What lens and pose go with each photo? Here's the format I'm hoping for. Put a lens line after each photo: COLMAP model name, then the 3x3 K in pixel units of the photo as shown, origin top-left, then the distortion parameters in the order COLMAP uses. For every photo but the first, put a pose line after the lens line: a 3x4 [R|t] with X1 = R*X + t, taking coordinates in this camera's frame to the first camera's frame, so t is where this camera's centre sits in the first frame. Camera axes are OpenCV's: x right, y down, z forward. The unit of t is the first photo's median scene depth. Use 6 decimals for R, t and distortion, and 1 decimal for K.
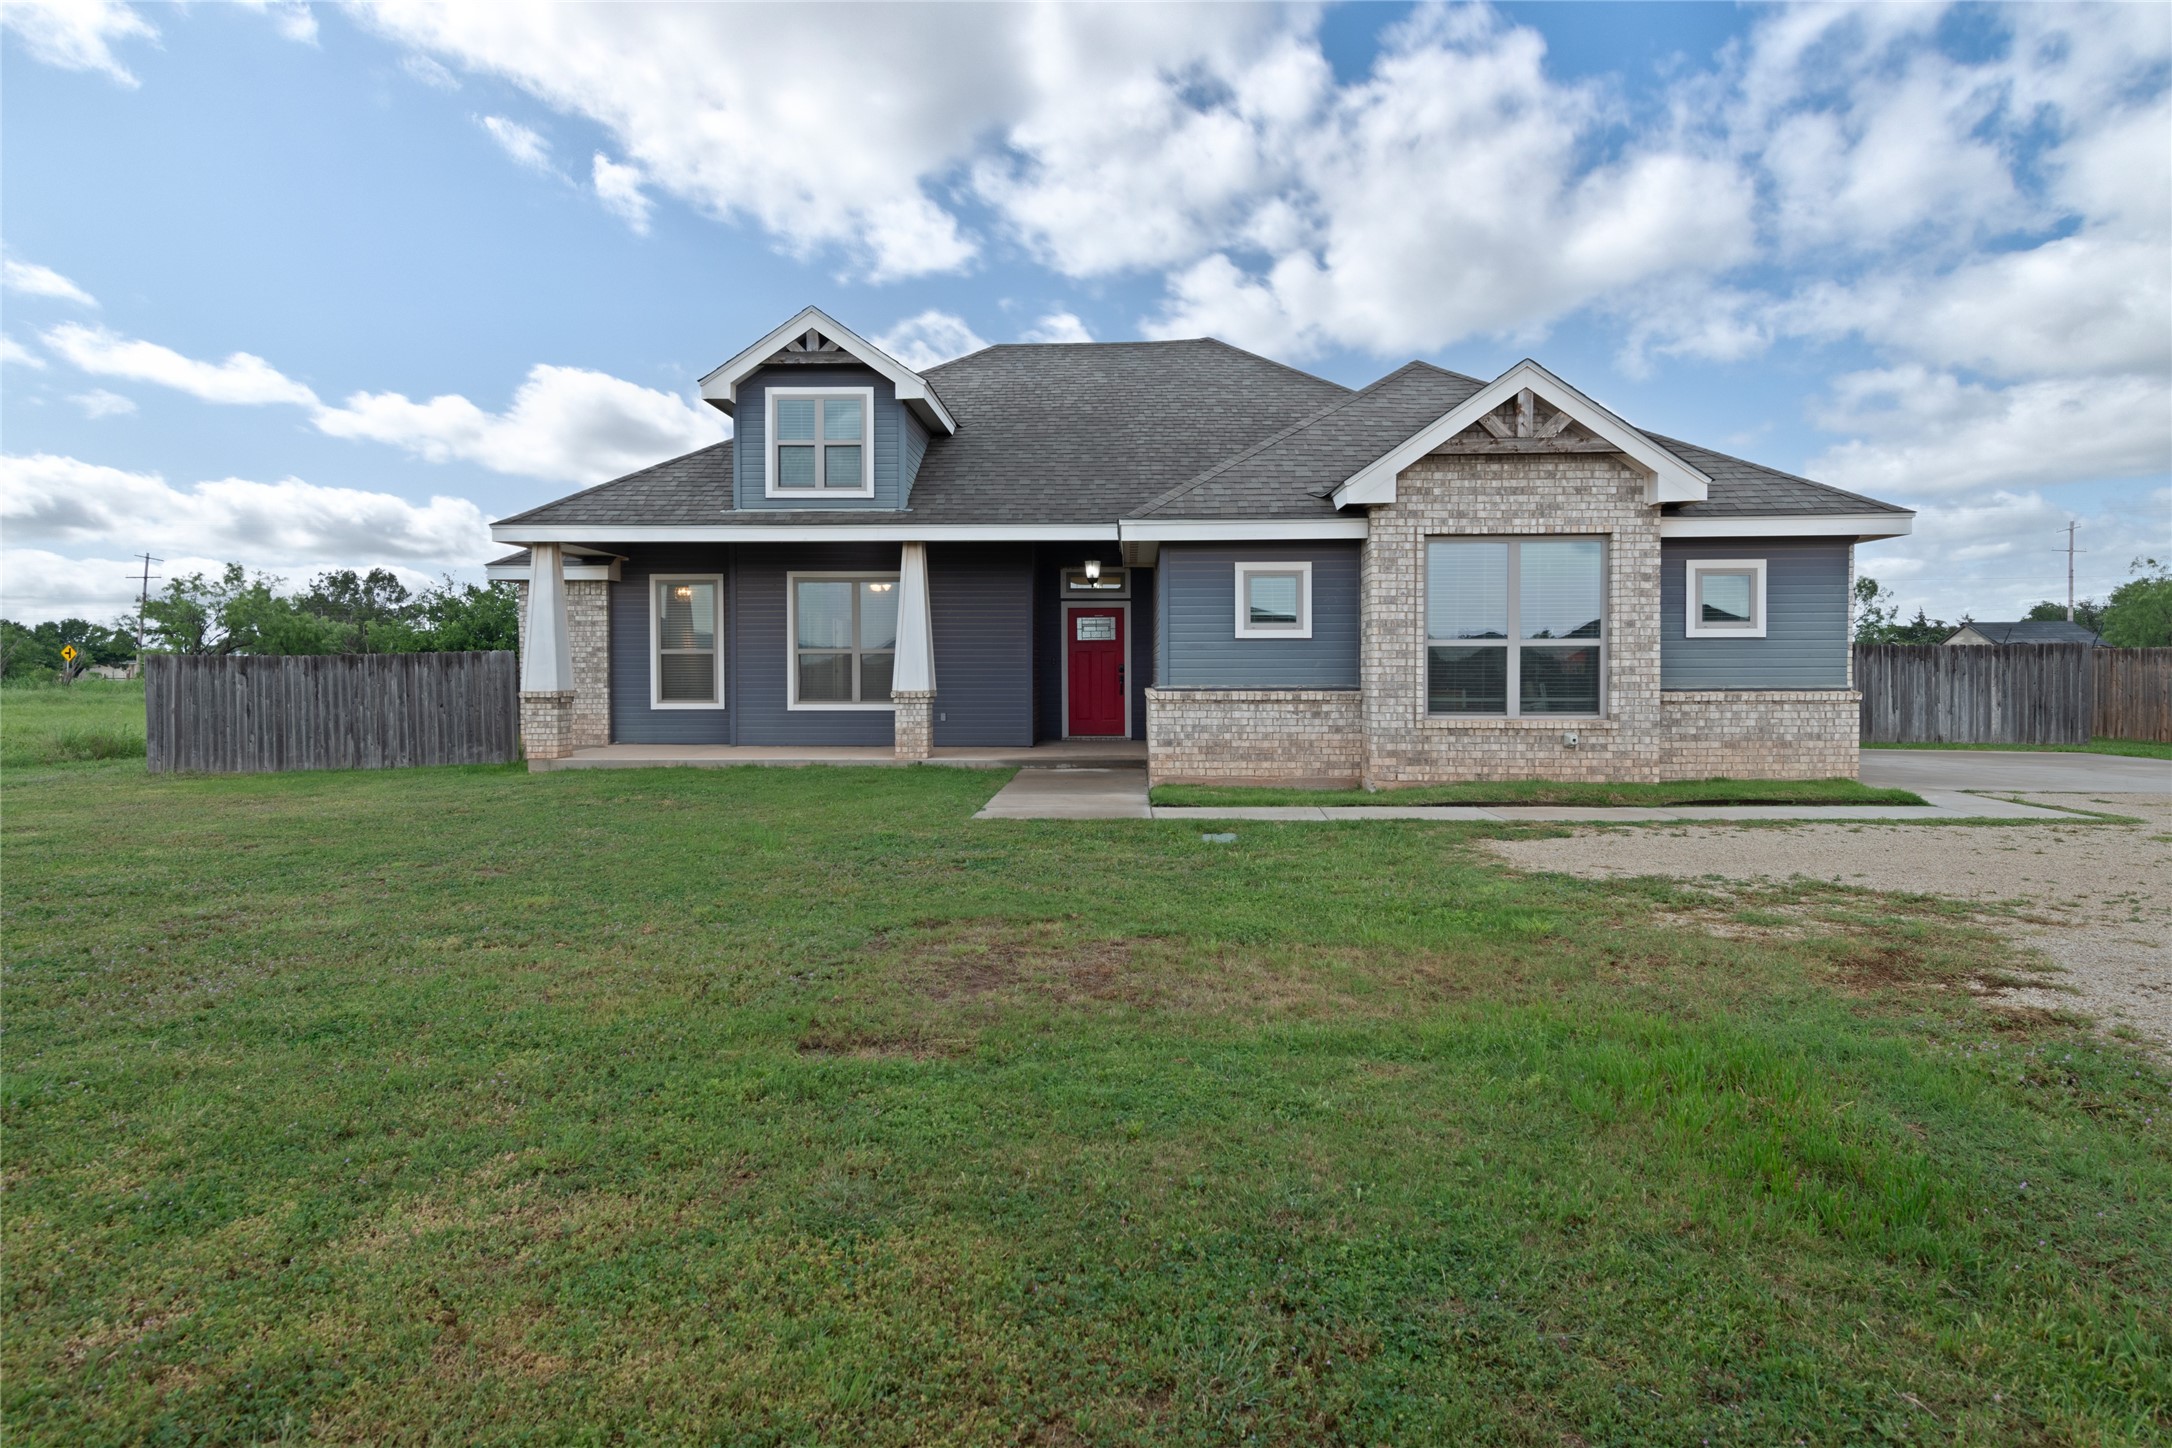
lens RADIAL K [[1225.6, 0, 1086.0], [0, 1225.6, 724.0], [0, 0, 1]] dist [0.015452, -0.000392]
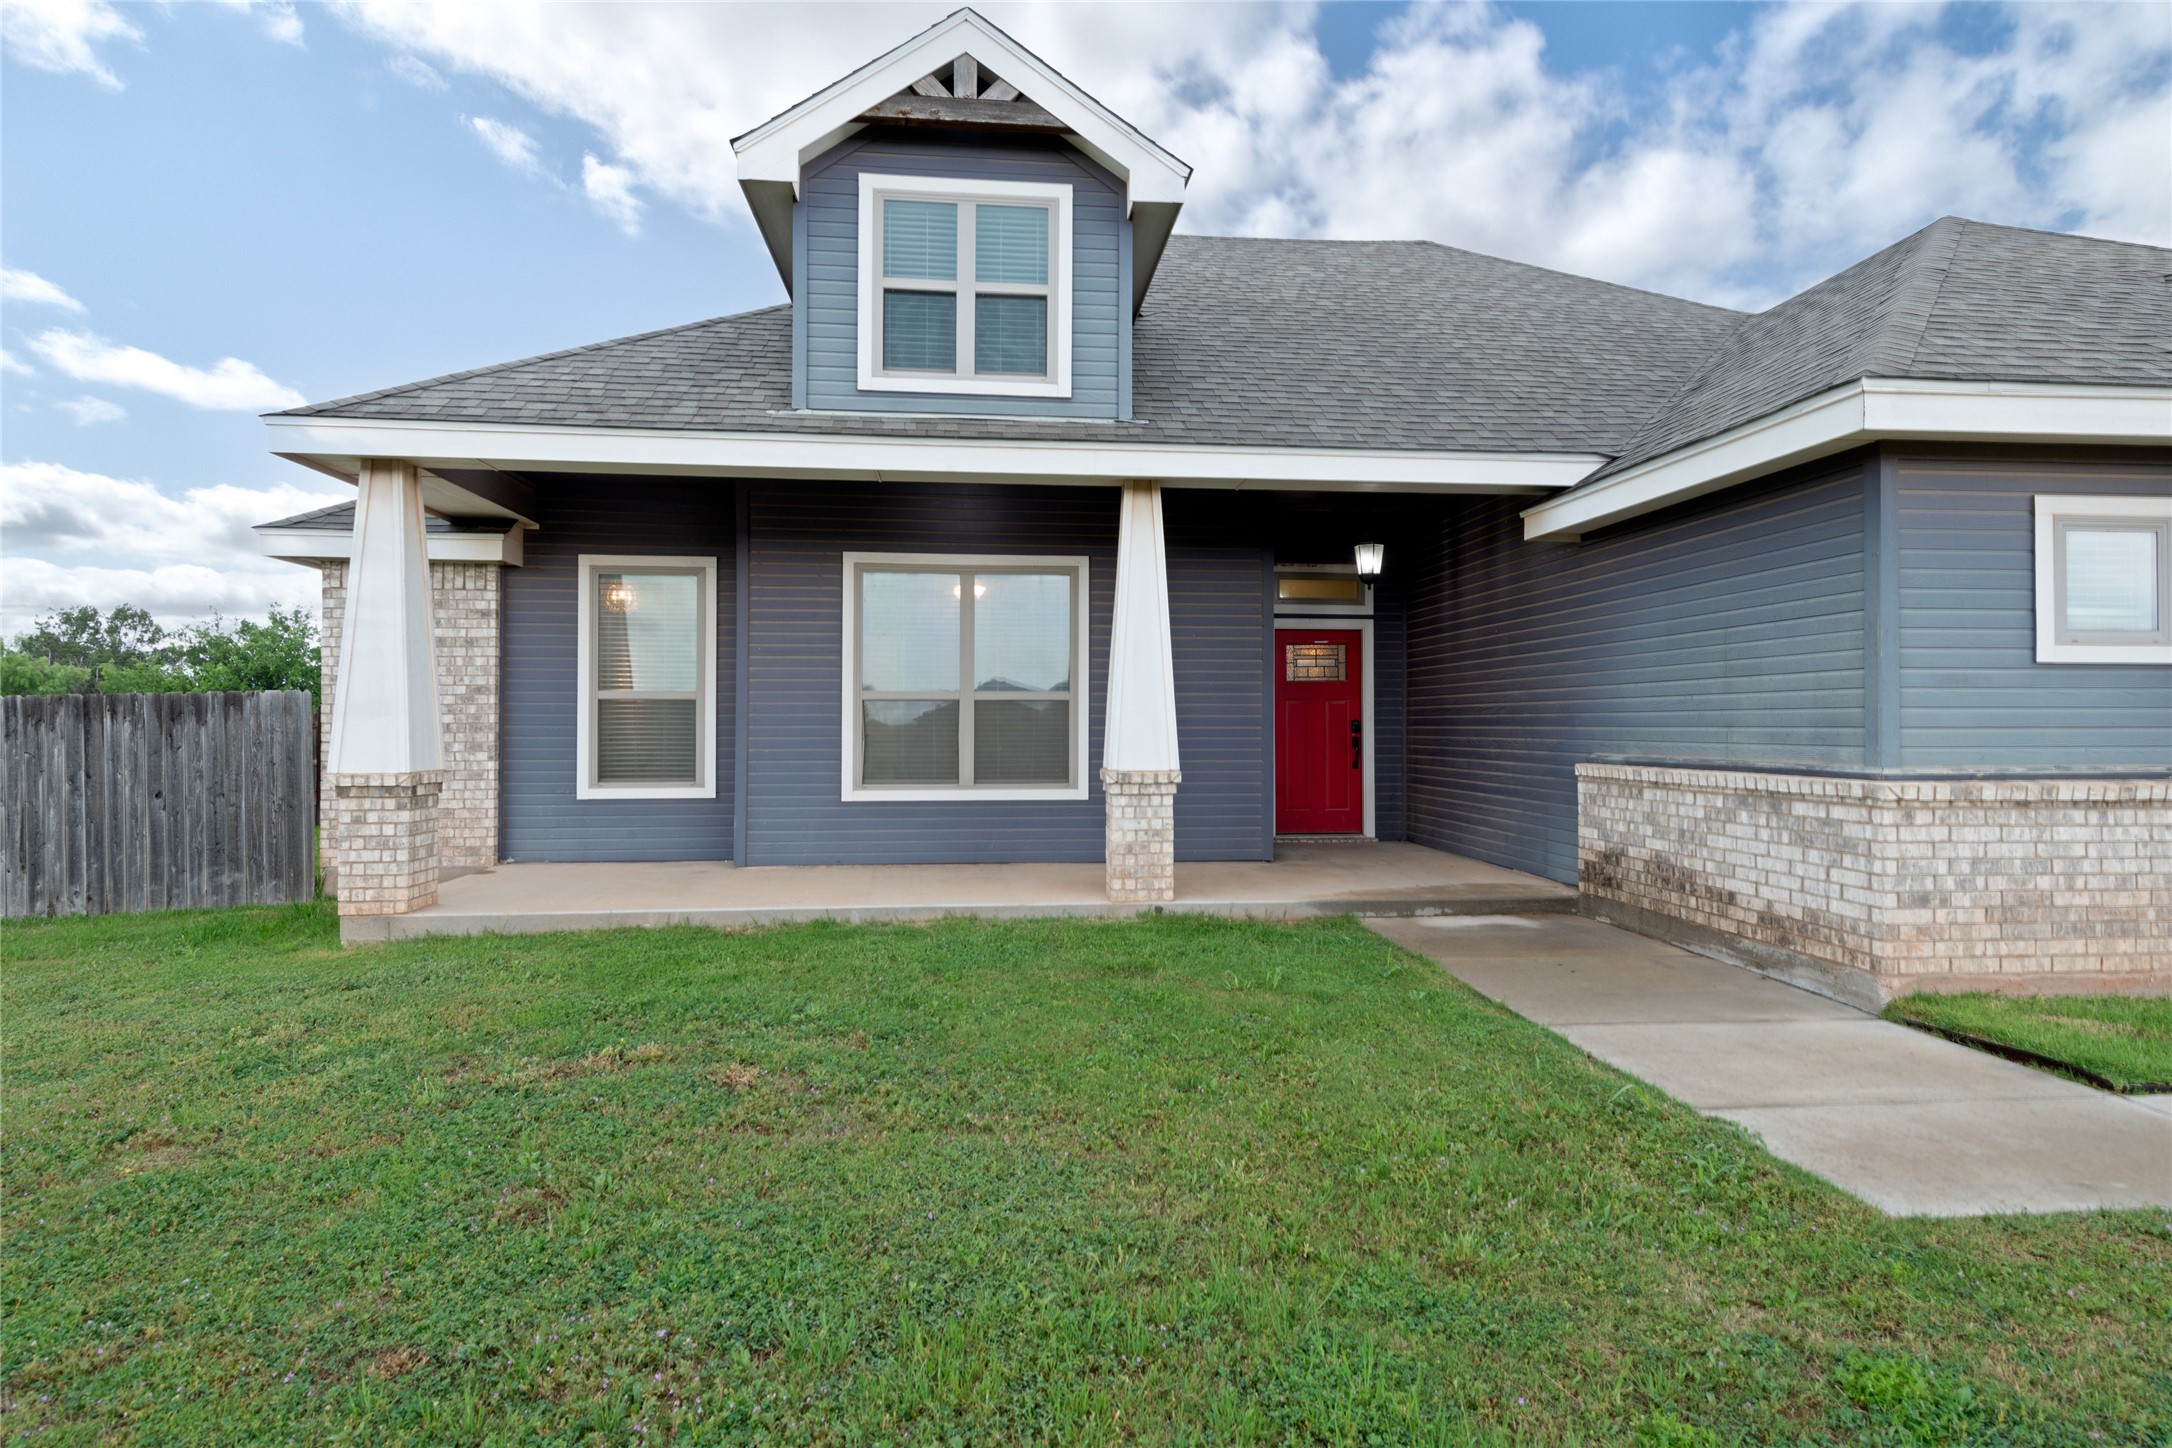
lens RADIAL K [[1225.6, 0, 1086.0], [0, 1225.6, 724.0], [0, 0, 1]] dist [0.015452, -0.000392]
pose [[0.991088, 0.002777, 0.133183, -0.205522], [0.003333, 0.998953, -0.045628, -0.020047], [-0.133170, 0.045665, 0.990041, 0.431422]]
